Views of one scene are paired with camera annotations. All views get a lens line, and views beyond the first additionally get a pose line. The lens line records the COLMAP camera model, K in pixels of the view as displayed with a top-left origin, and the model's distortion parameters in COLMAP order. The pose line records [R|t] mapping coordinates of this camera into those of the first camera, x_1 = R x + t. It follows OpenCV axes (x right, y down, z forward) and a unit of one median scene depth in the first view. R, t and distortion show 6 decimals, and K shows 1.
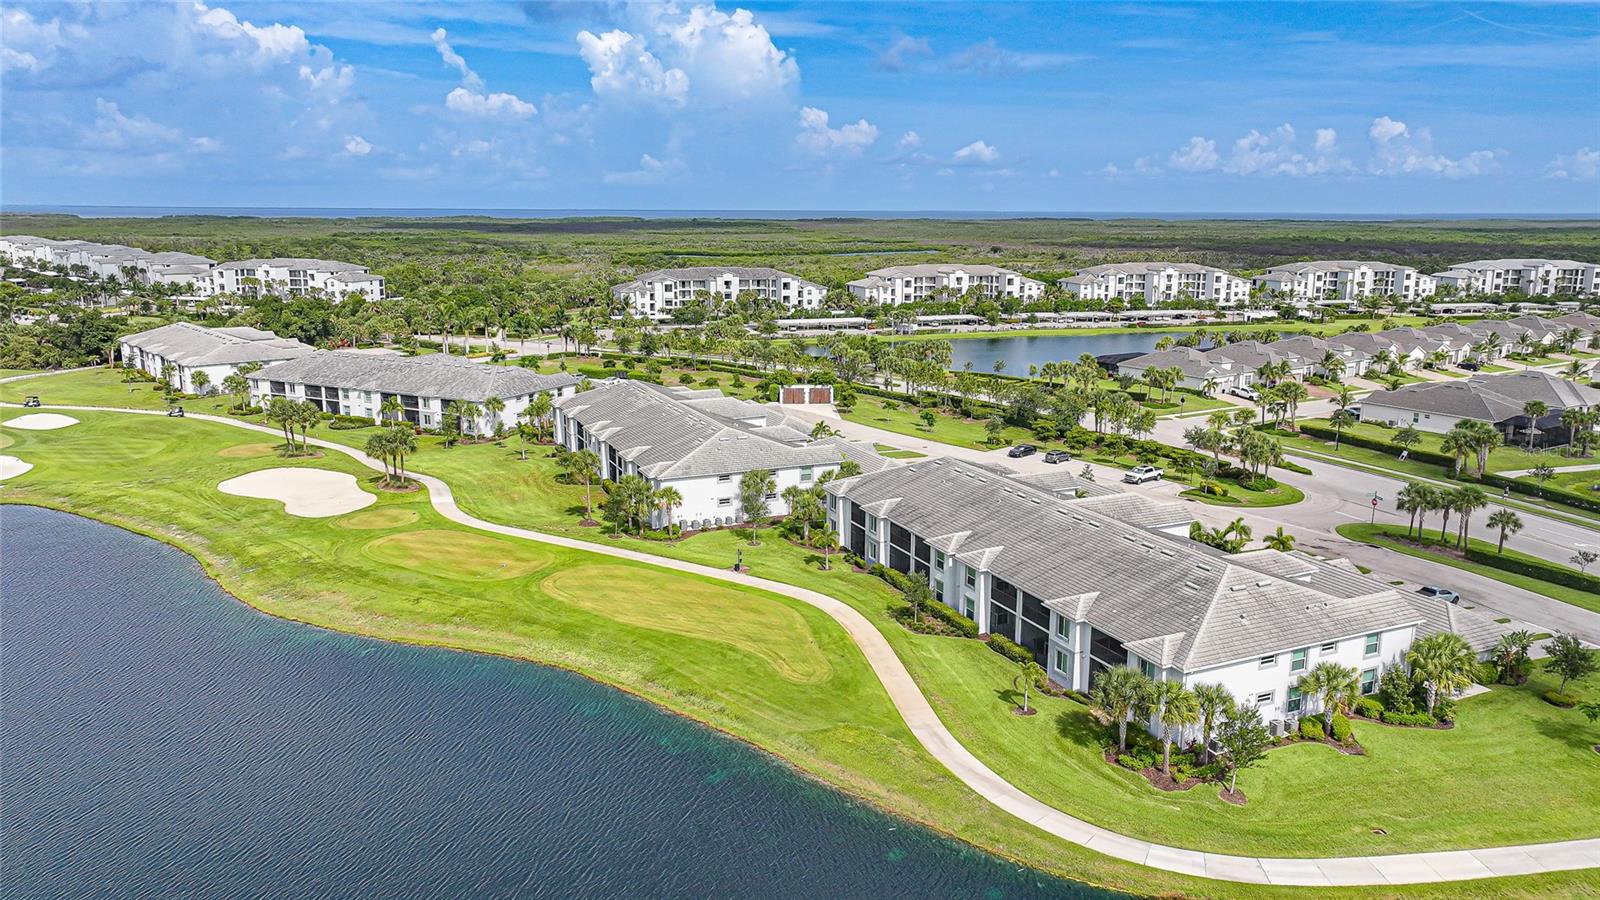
lens RADIAL K [[1118.7, 0, 804.4], [0, 1118.7, 449.5], [0, 0, 1]] dist [-0.001280, 0.014952]
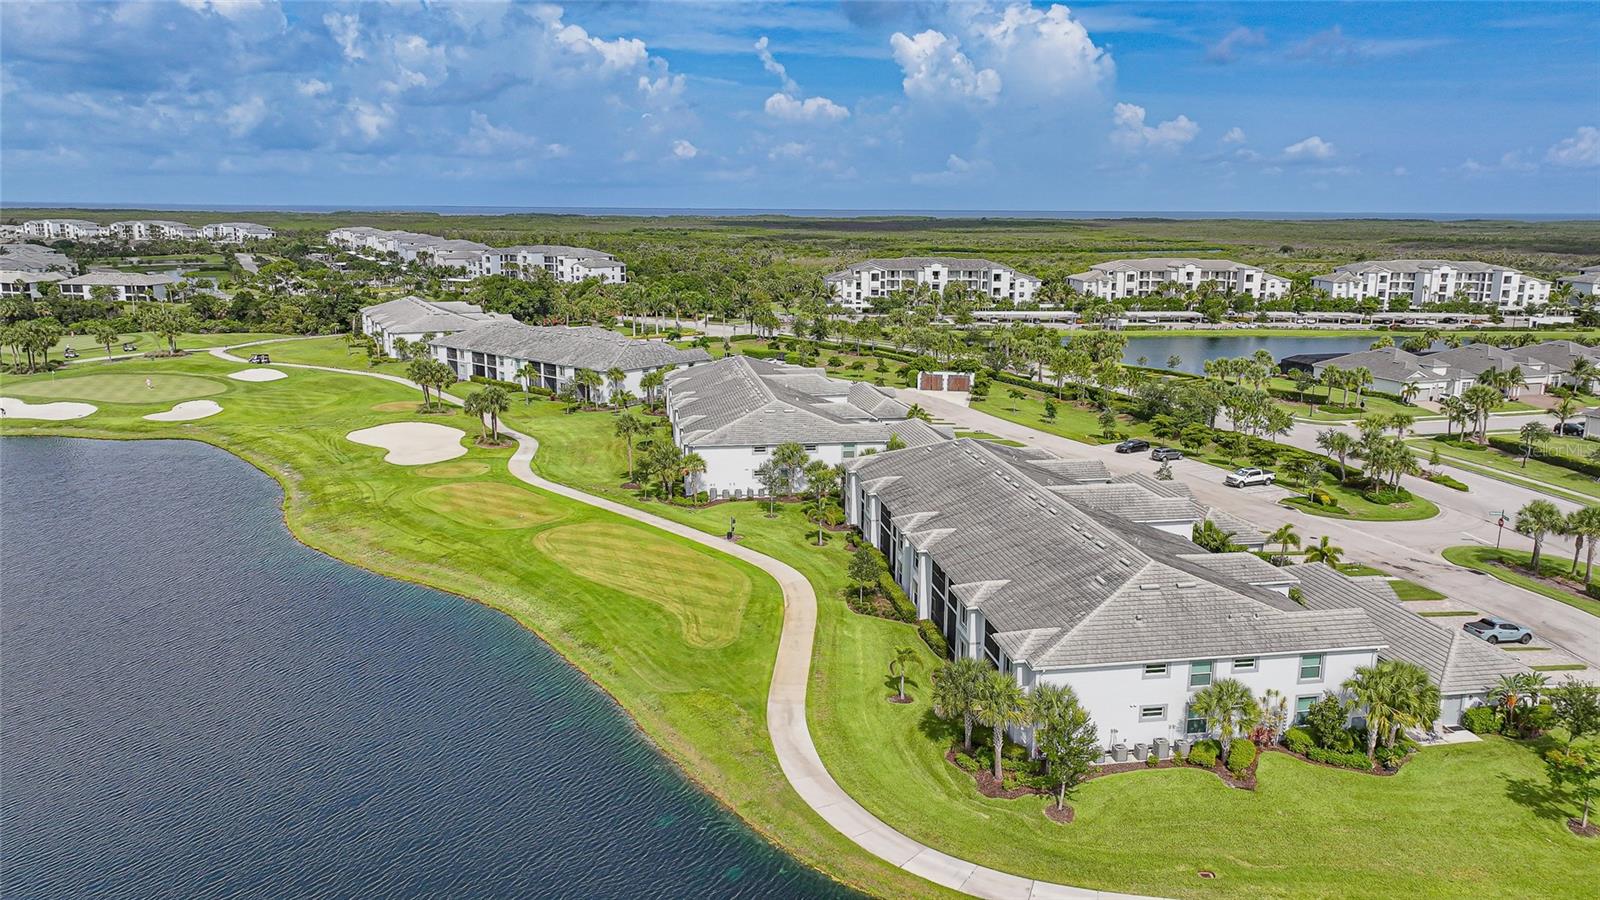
lens RADIAL K [[1118.7, 0, 808.8], [0, 1118.7, 451.6], [0, 0, 1]] dist [-0.001280, 0.014952]
pose [[0.965433, 0.057242, -0.254288, 0.141143], [-0.057018, 0.998339, 0.008259, 0.010546], [0.254338, 0.006525, 0.967093, 0.033816]]
